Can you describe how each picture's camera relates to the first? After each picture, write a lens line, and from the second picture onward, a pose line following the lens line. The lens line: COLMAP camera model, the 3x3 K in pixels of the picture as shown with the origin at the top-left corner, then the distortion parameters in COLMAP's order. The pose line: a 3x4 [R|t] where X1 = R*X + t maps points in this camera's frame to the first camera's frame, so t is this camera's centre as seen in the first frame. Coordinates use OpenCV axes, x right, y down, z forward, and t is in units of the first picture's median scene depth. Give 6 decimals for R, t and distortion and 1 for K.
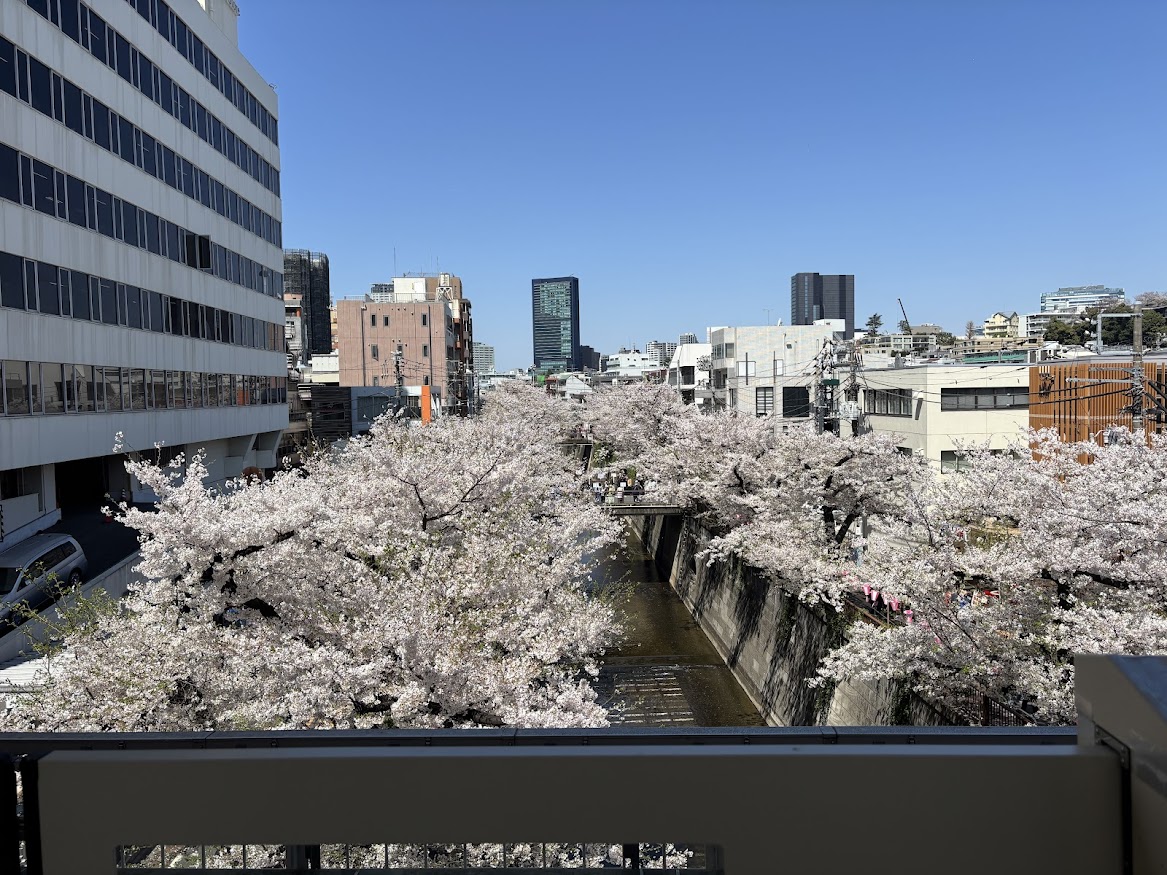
lens RADIAL K [[925.0, 0, 587.1], [0, 925.0, 436.4], [0, 0, 1]] dist [0.060346, -0.020653]
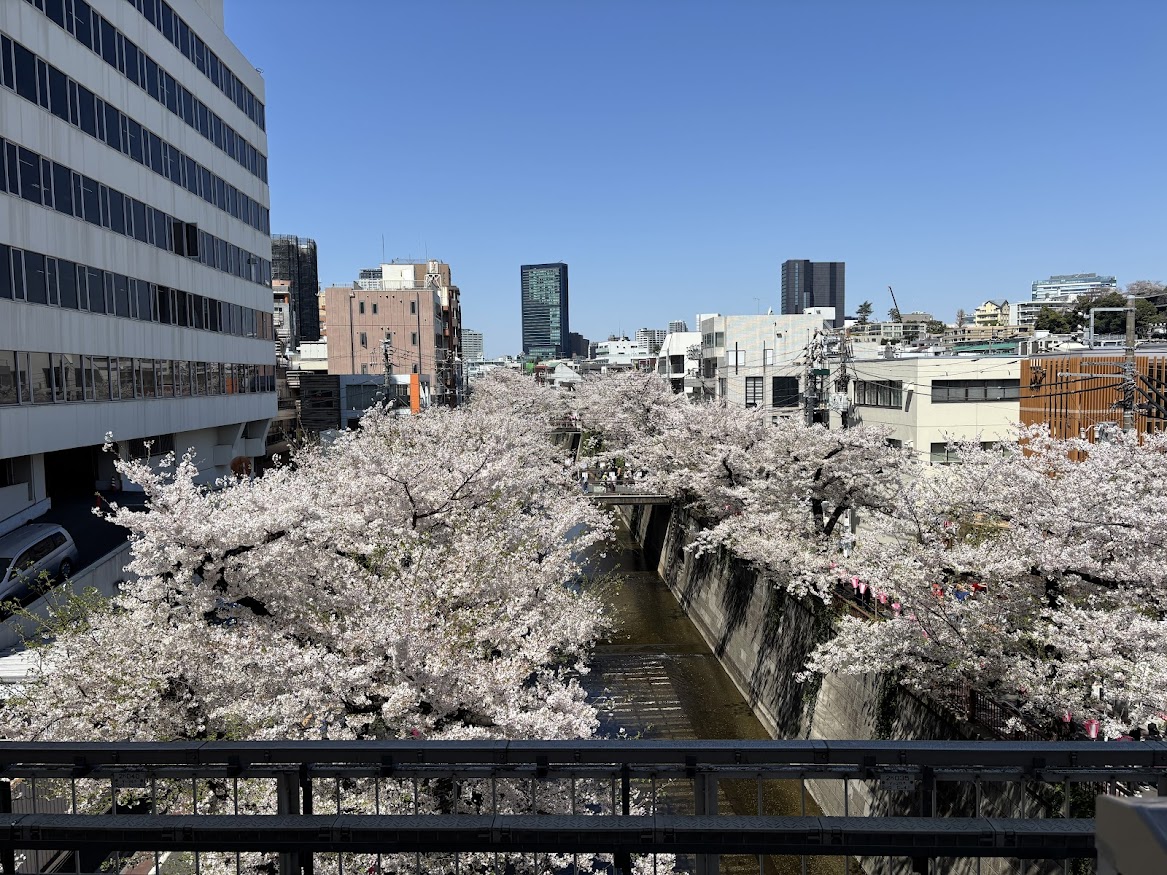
lens RADIAL K [[925.0, 0, 575.4], [0, 925.0, 445.8], [0, 0, 1]] dist [0.060346, -0.020653]
pose [[0.999994, 0.003560, -0.000296, -0.000759], [-0.003552, 0.999691, 0.024589, -0.004779], [0.000384, -0.024588, 0.999698, 0.000902]]
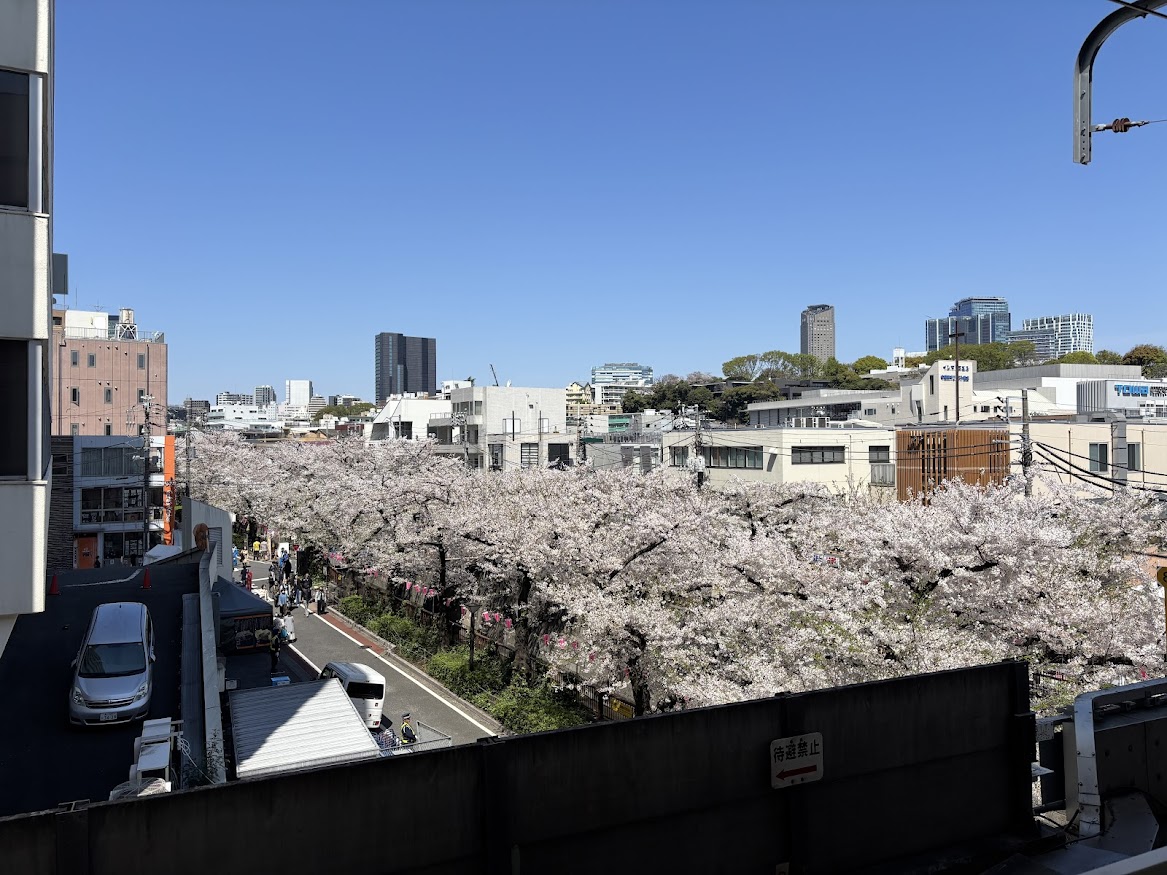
lens RADIAL K [[925.0, 0, 586.5], [0, 925.0, 440.2], [0, 0, 1]] dist [0.060346, -0.020653]
pose [[0.873650, 0.015941, 0.486294, -0.488090], [0.012178, 0.998434, -0.054608, 0.005092], [-0.486403, 0.053631, 0.872087, 0.050576]]
